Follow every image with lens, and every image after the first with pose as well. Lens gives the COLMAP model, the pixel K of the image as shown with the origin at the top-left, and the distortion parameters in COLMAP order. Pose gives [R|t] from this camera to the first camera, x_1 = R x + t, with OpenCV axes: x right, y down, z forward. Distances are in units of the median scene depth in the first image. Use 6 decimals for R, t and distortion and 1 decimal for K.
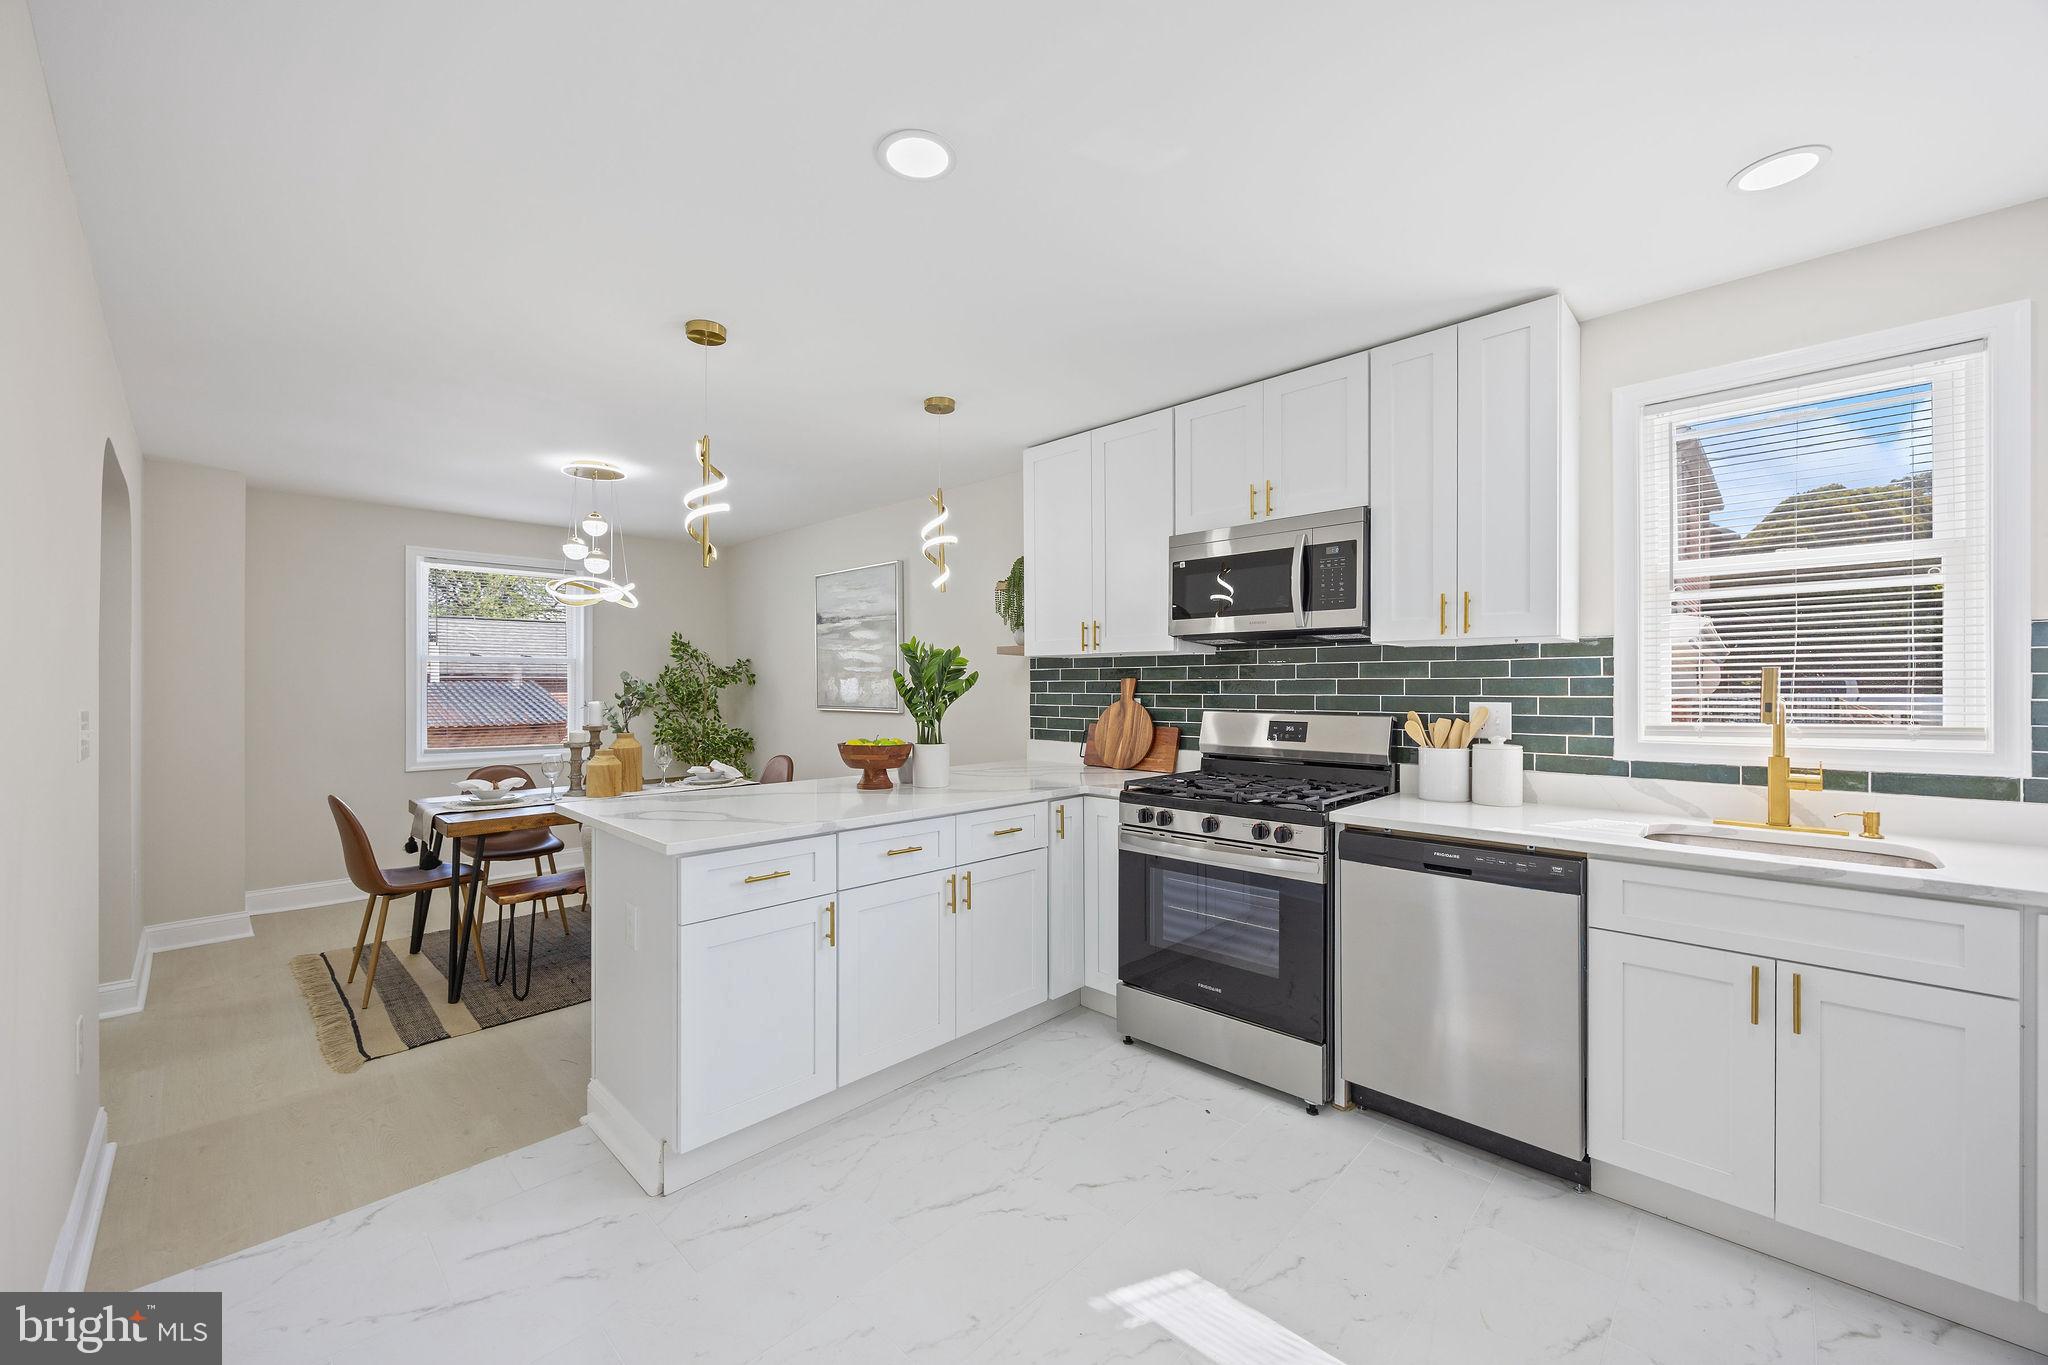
lens RADIAL K [[784.7, 0, 1024.0], [0, 784.7, 682.5], [0, 0, 1]] dist [0.000140, -0.000049]
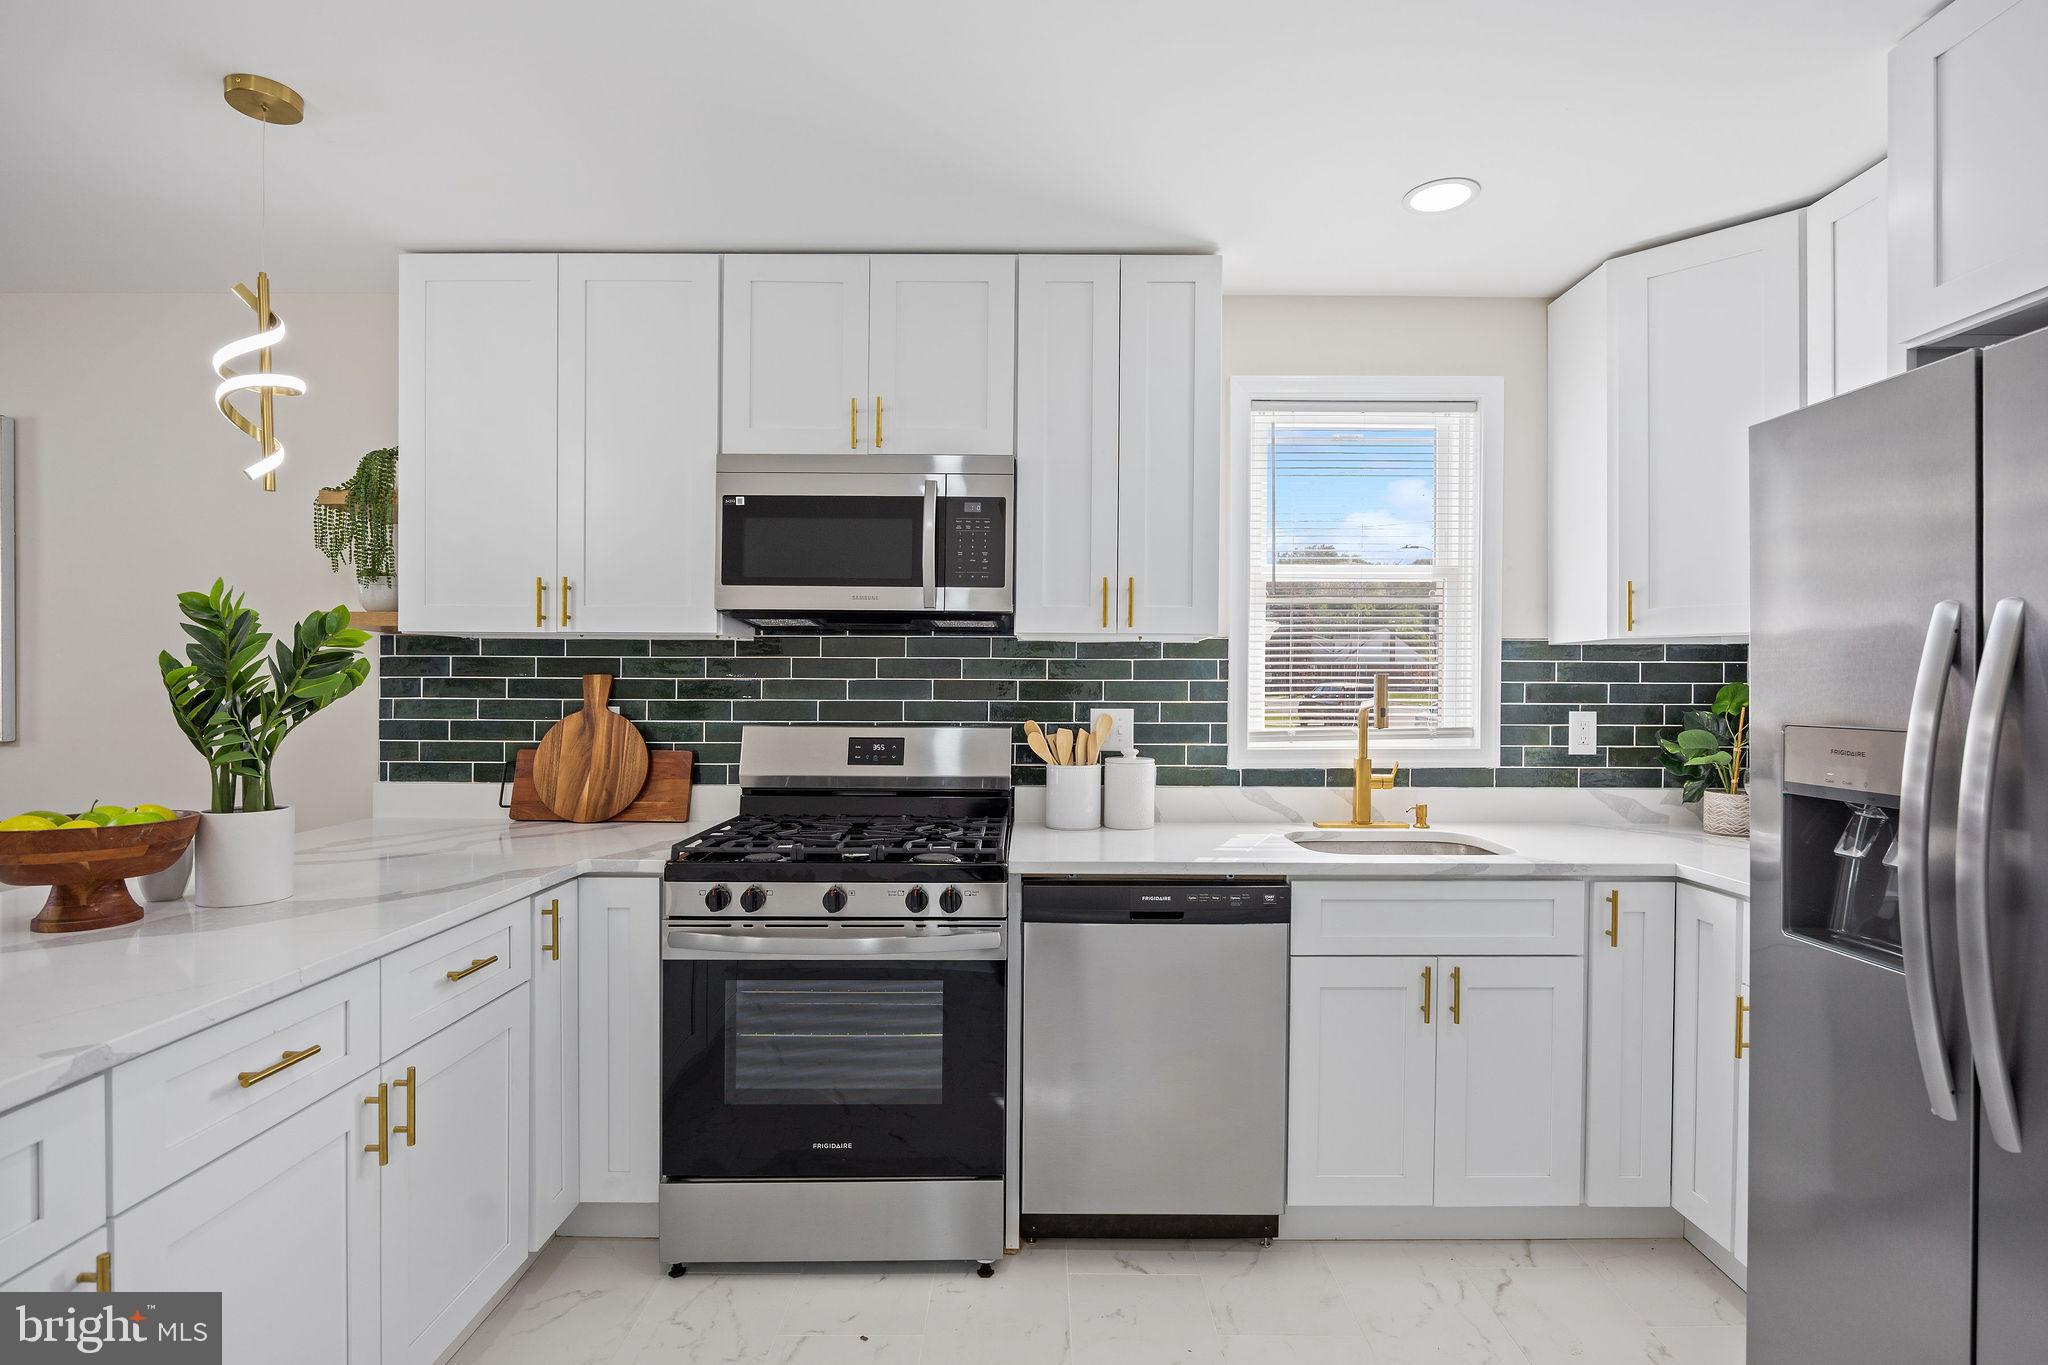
lens RADIAL K [[970.4, 0, 1024.0], [0, 970.4, 682.5], [0, 0, 1]] dist [-0.018262, 0.010437]
pose [[0.719130, 0.006333, 0.694847, -0.209049], [-0.009267, 0.999957, 0.000477, -0.003052], [-0.694814, -0.006782, 0.719158, 0.295829]]
